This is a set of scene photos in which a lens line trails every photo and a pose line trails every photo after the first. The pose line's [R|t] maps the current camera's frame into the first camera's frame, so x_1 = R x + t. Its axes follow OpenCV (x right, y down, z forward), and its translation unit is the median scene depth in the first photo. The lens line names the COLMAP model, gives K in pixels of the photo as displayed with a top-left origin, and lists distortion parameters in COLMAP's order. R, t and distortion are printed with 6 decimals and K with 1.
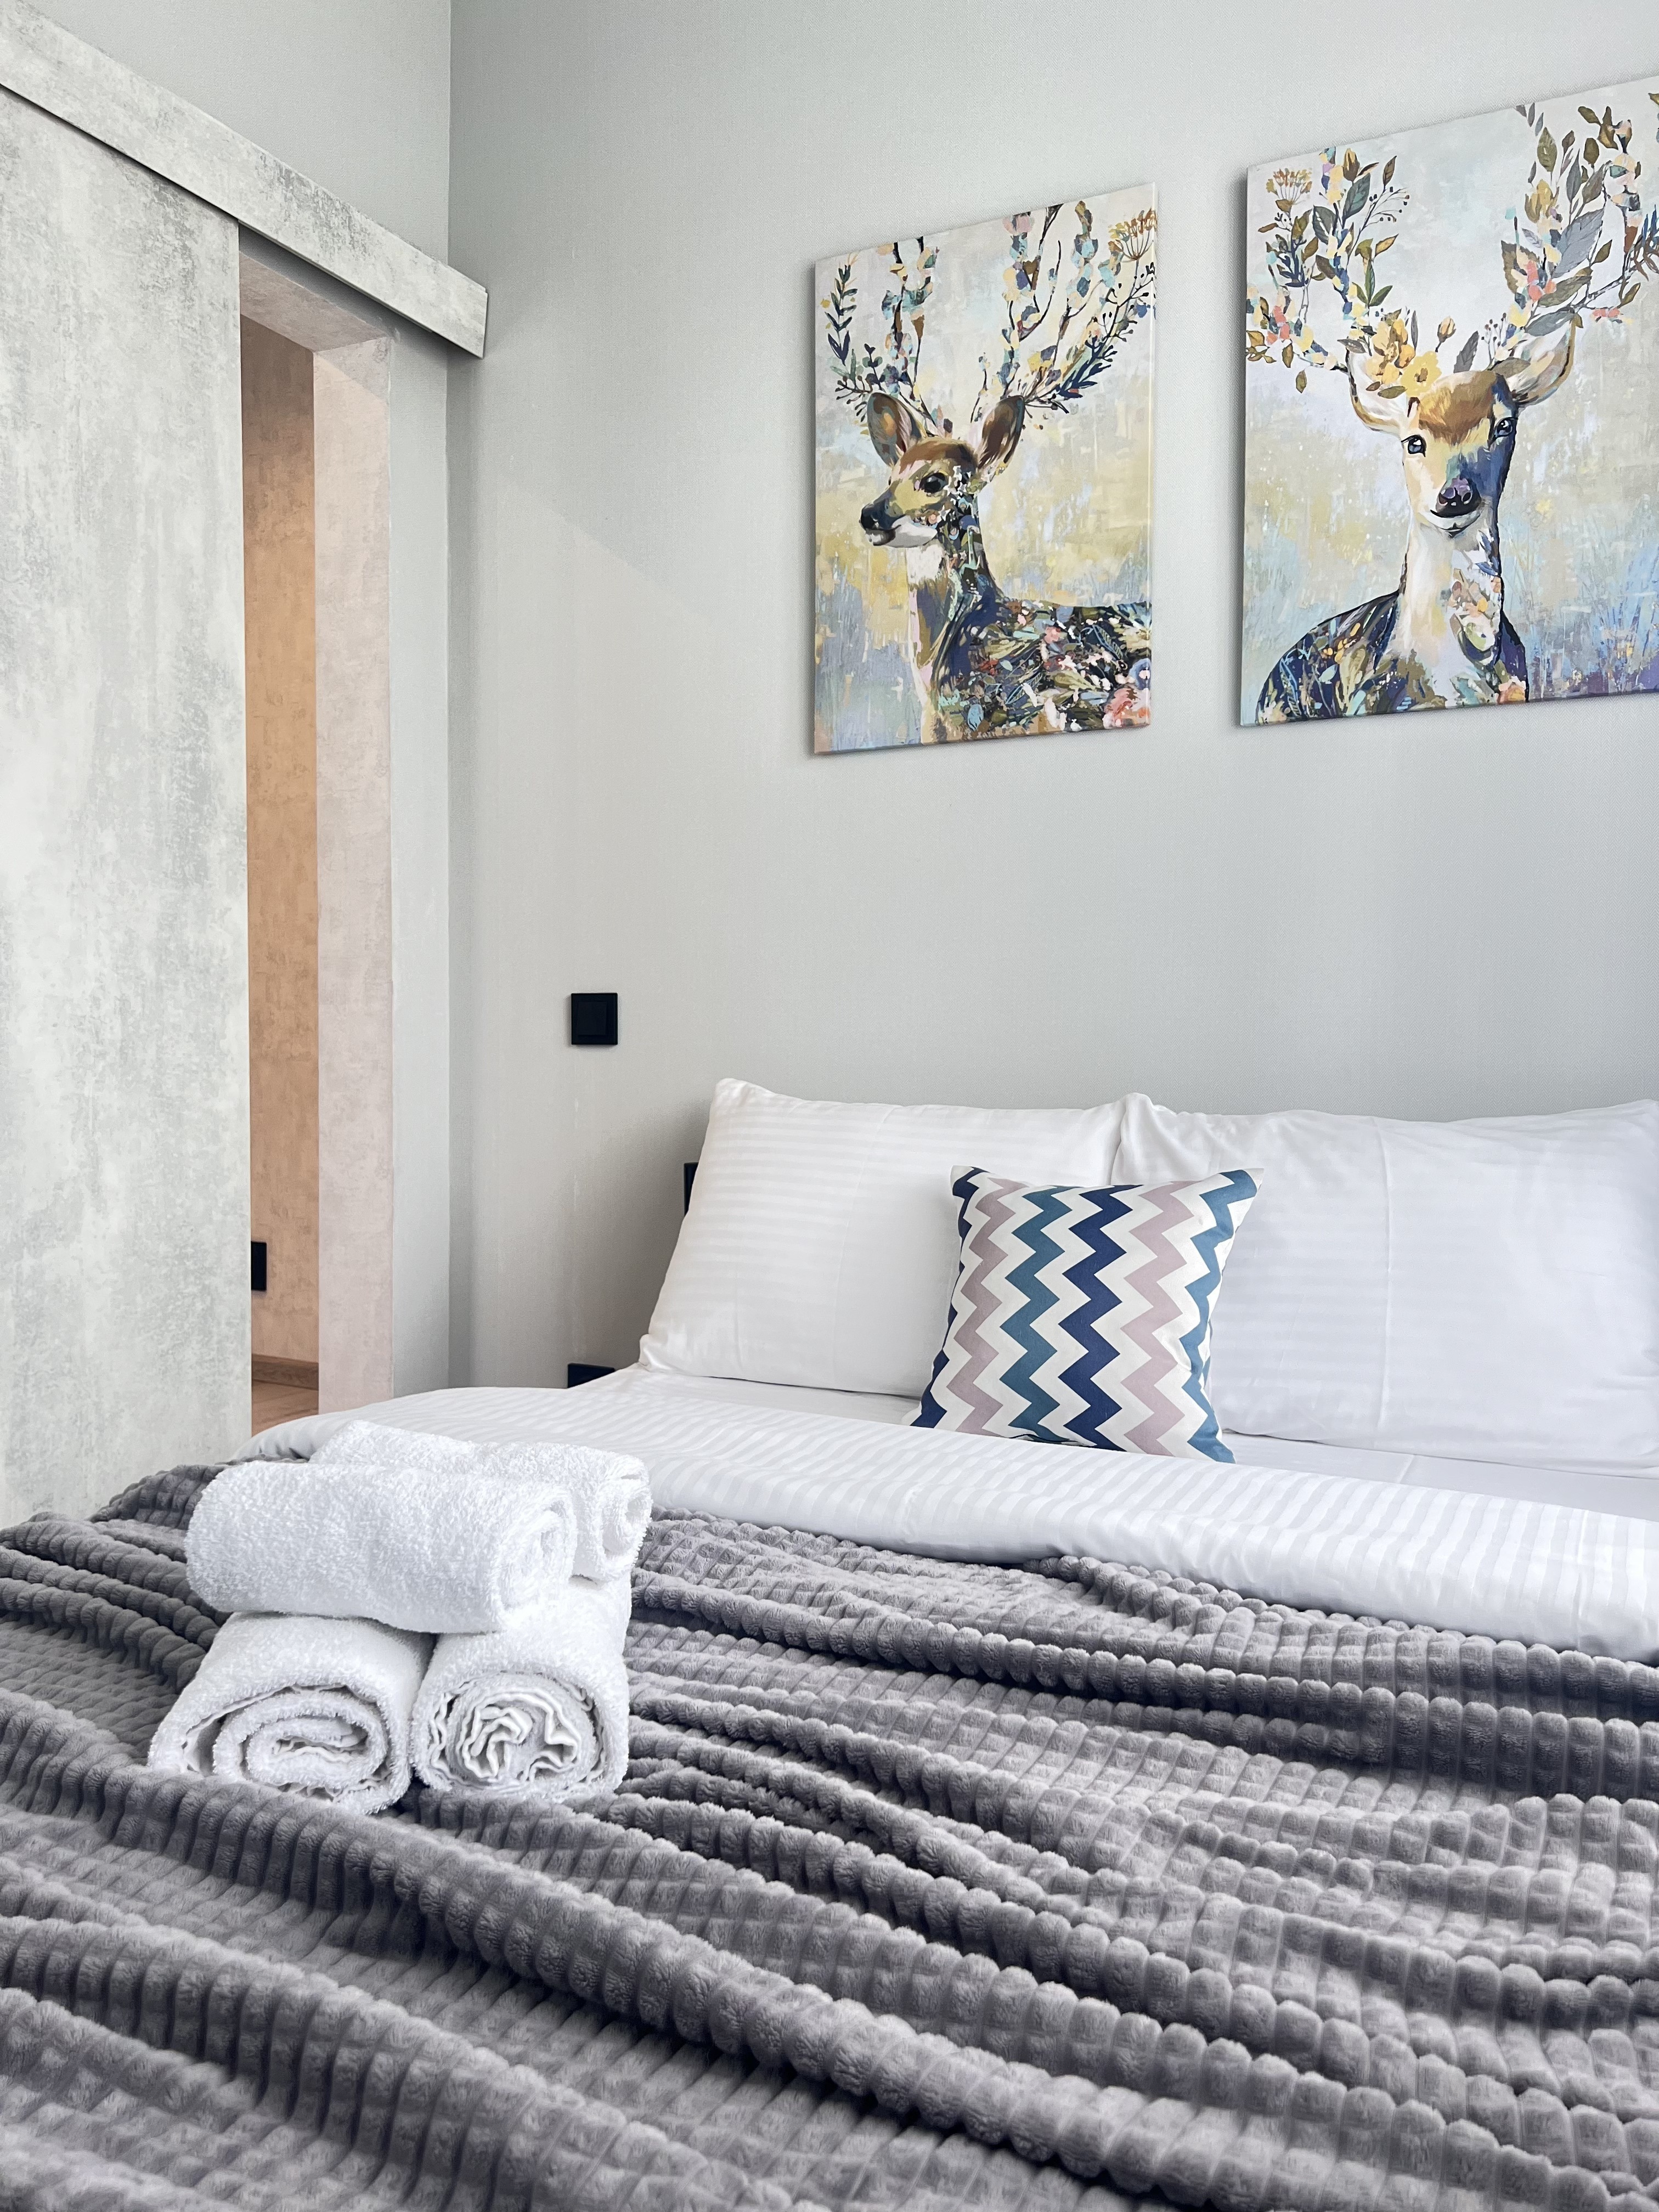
lens RADIAL K [[1660.7, 0, 841.0], [0, 1660.7, 1084.9], [0, 0, 1]] dist [0.049470, -0.058897]
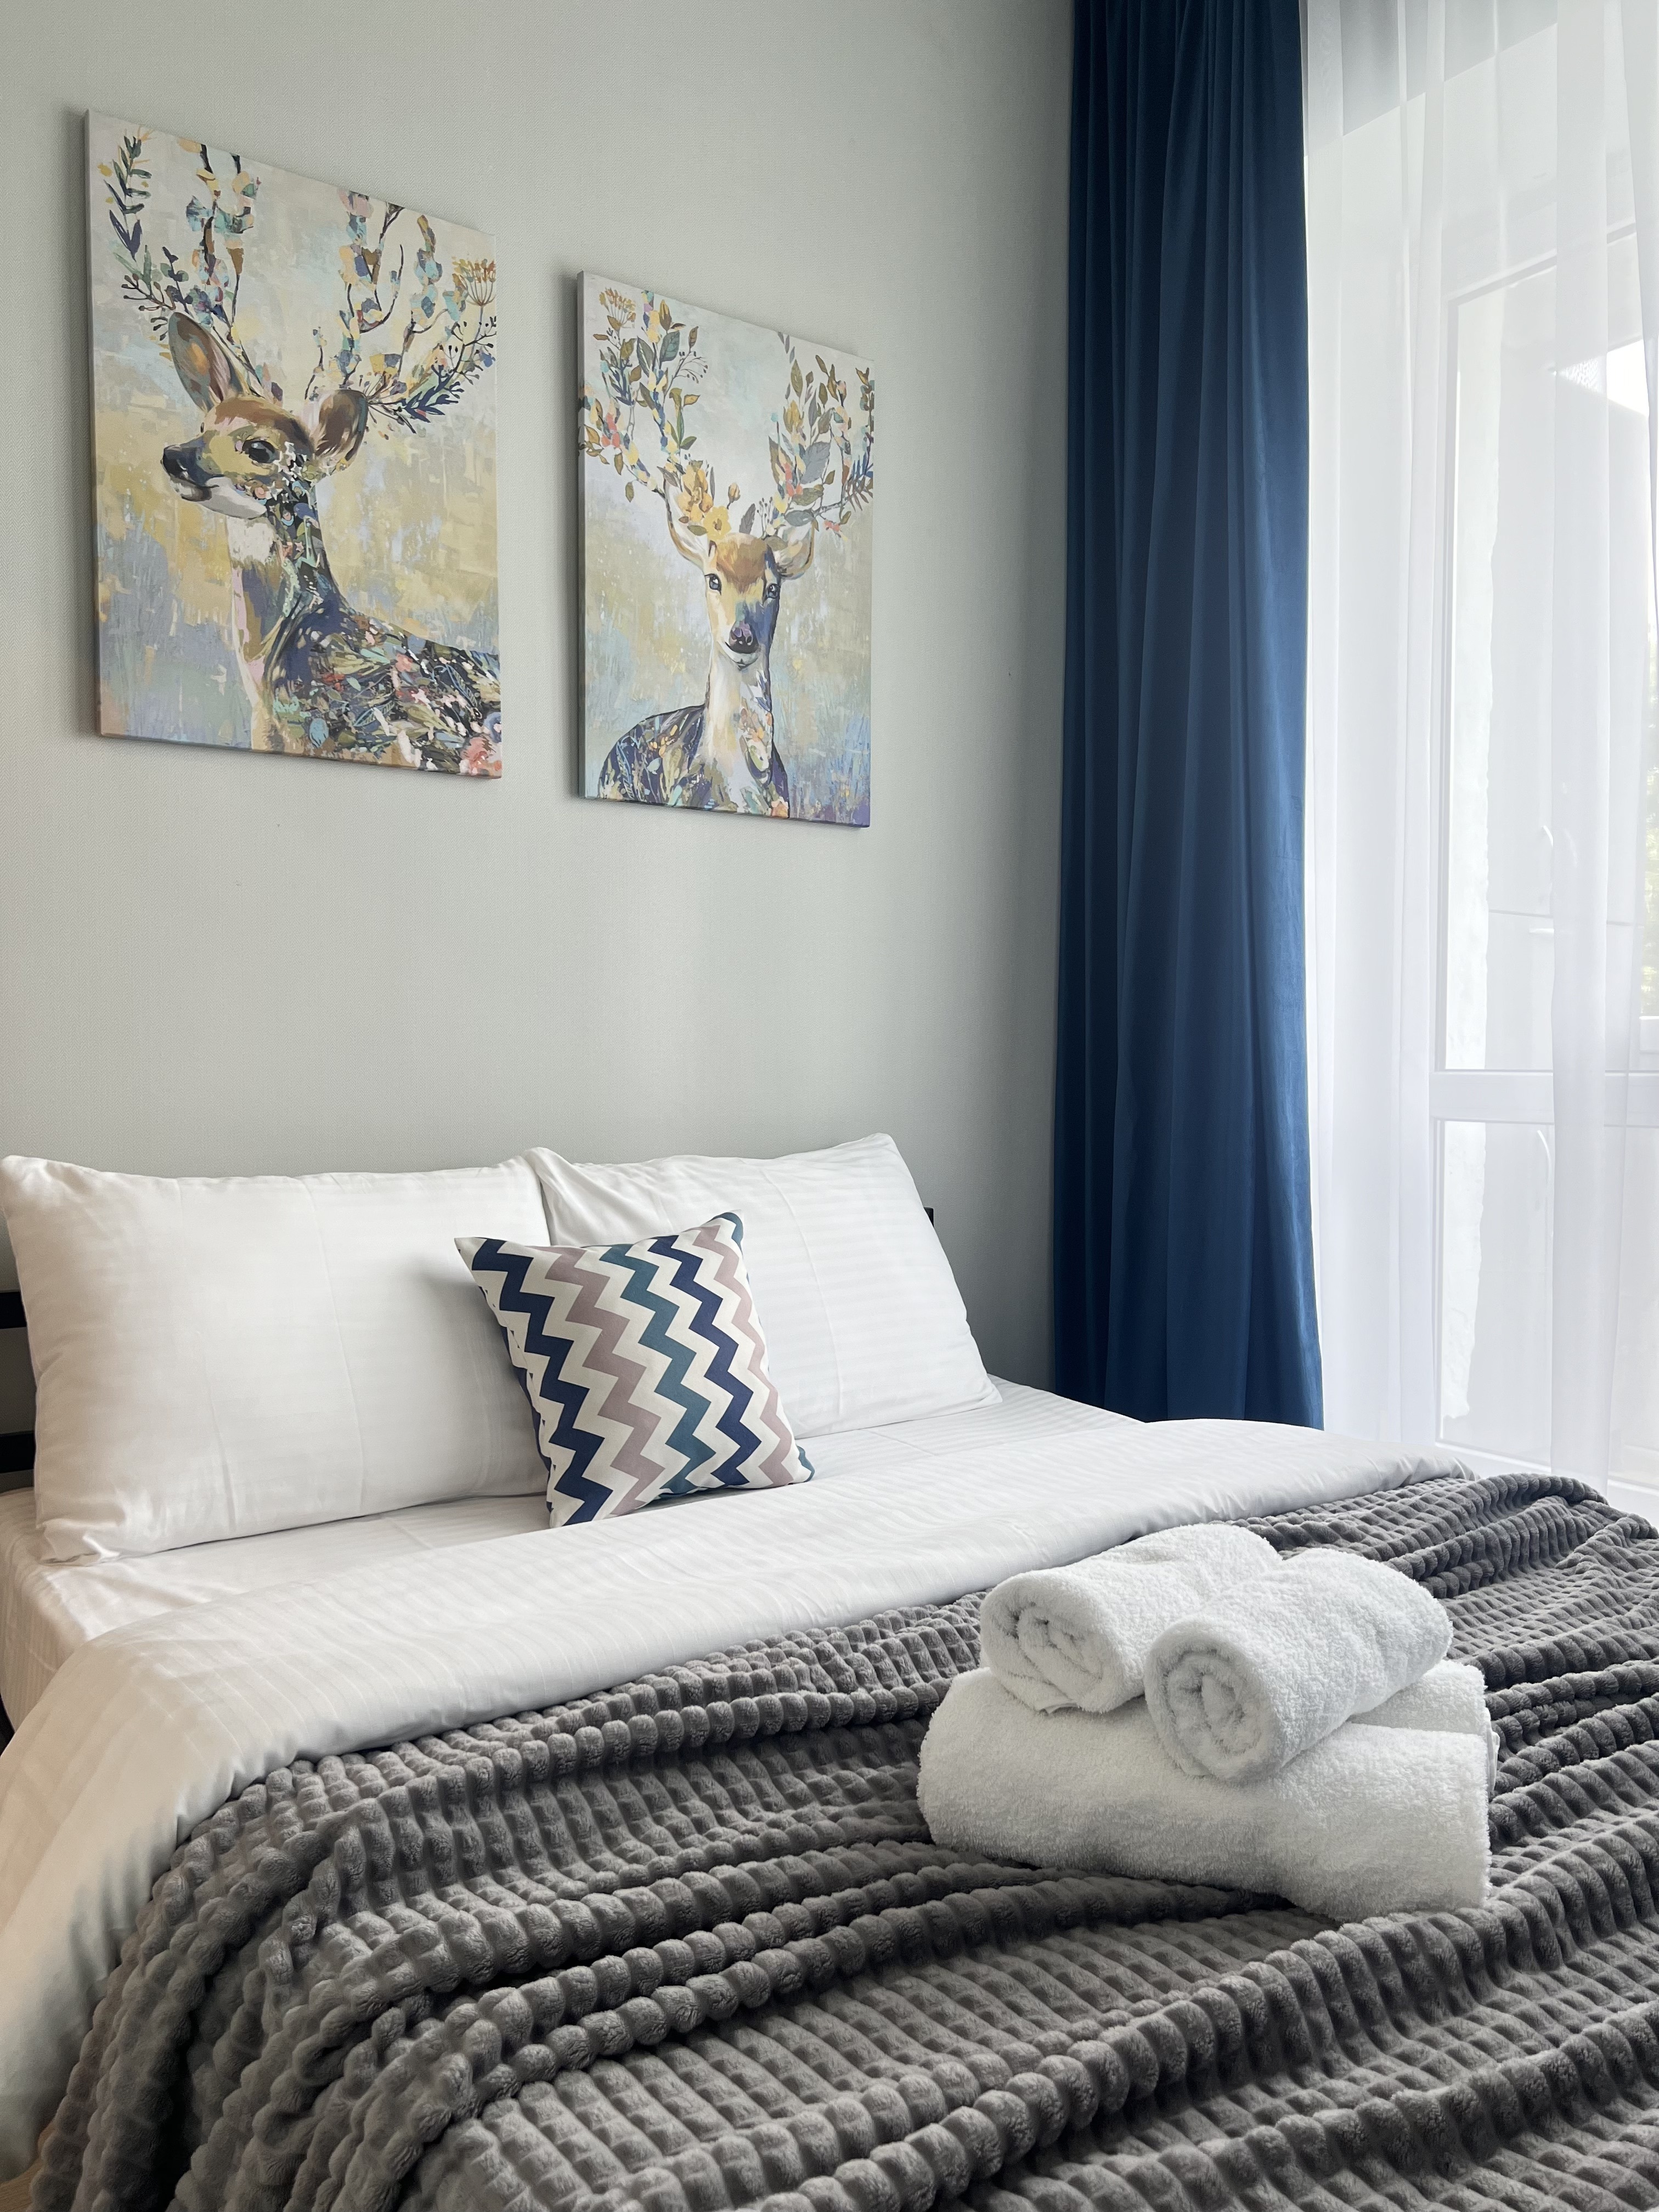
lens RADIAL K [[1660.7, 0, 819.9], [0, 1660.7, 1094.9], [0, 0, 1]] dist [0.049470, -0.058897]
pose [[0.475462, -0.019877, 0.879512, -0.604886], [0.019648, 0.999735, 0.011972, -0.034922], [-0.879517, 0.011589, 0.475727, 0.358334]]
